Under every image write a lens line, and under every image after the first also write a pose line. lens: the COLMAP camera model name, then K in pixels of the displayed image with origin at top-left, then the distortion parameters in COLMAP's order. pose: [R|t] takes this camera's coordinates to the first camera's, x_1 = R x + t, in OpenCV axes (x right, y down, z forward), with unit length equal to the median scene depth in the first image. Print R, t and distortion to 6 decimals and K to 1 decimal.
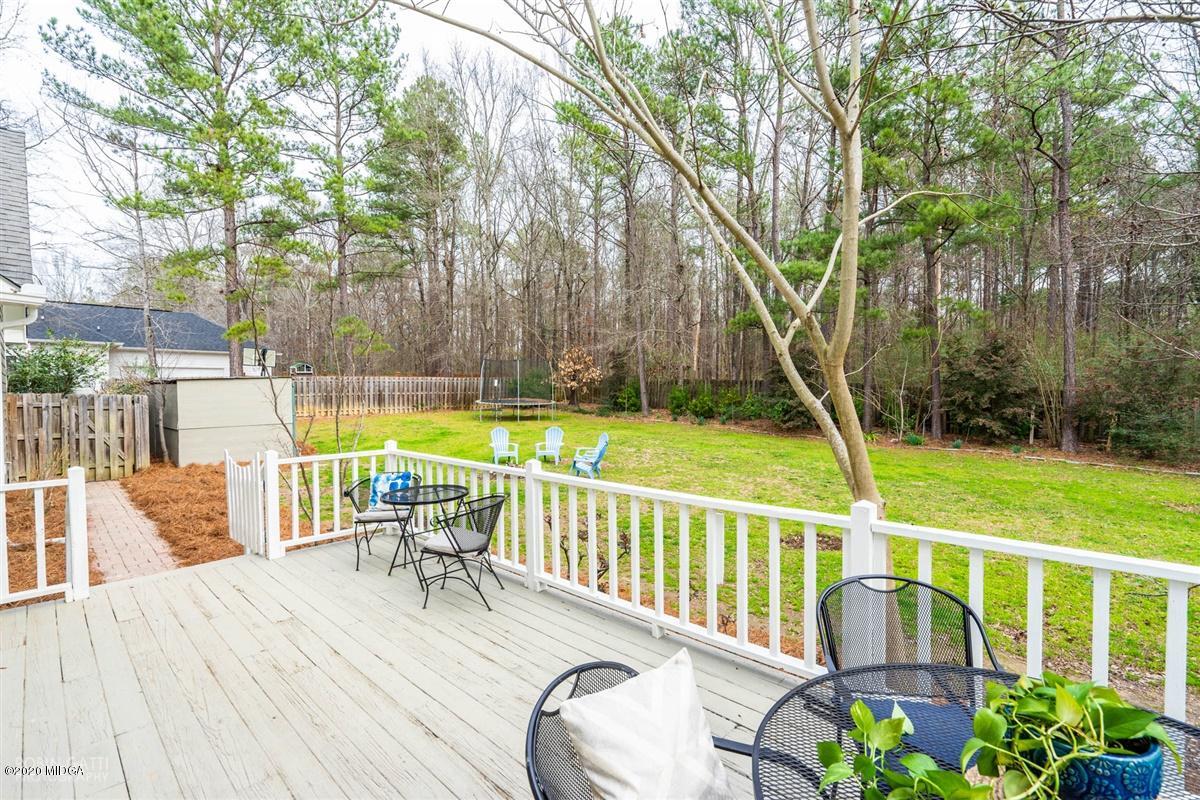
lens RADIAL K [[542.5, 0, 598.7], [0, 542.5, 401.4], [0, 0, 1]] dist [-0.001009, 0.001224]
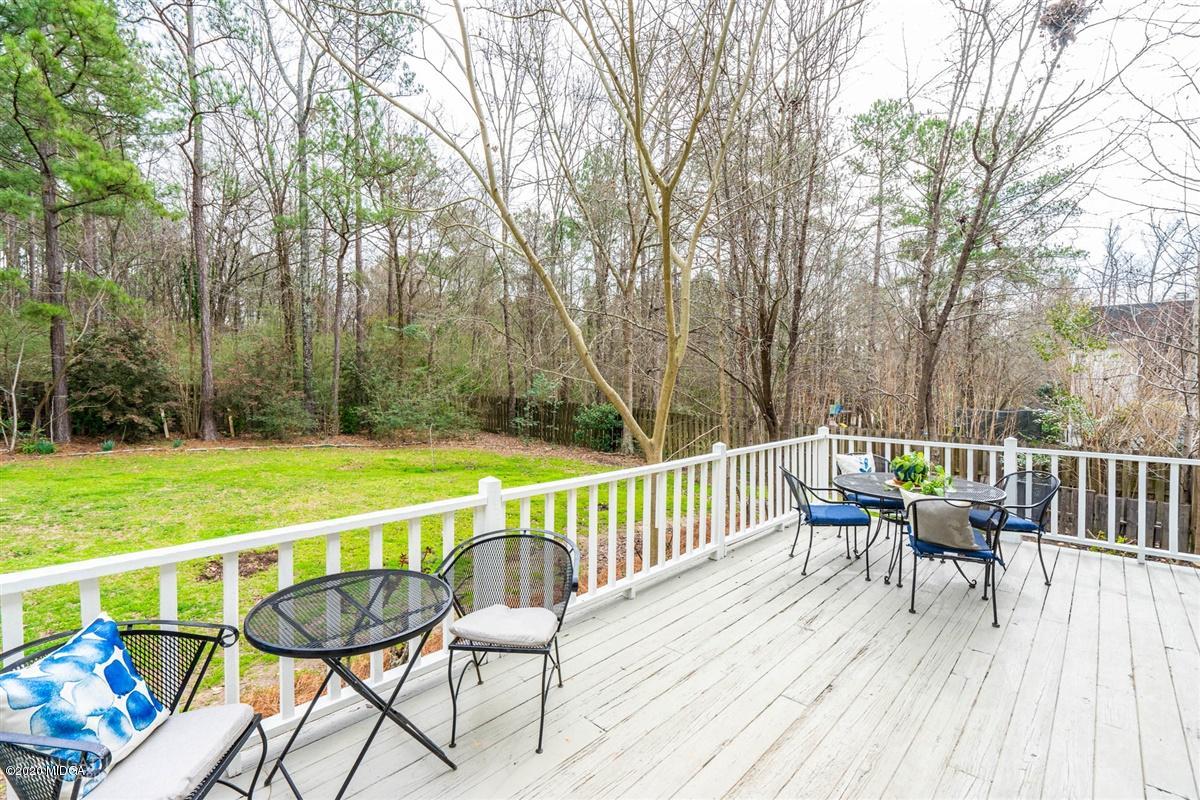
lens RADIAL K [[542.5, 0, 598.7], [0, 542.5, 401.4], [0, 0, 1]] dist [-0.001009, 0.001224]
pose [[-0.003583, -0.026713, 0.999637, -0.689649], [0.016272, 0.999509, 0.026768, -0.006481], [-0.999861, 0.016362, -0.003147, 0.720005]]
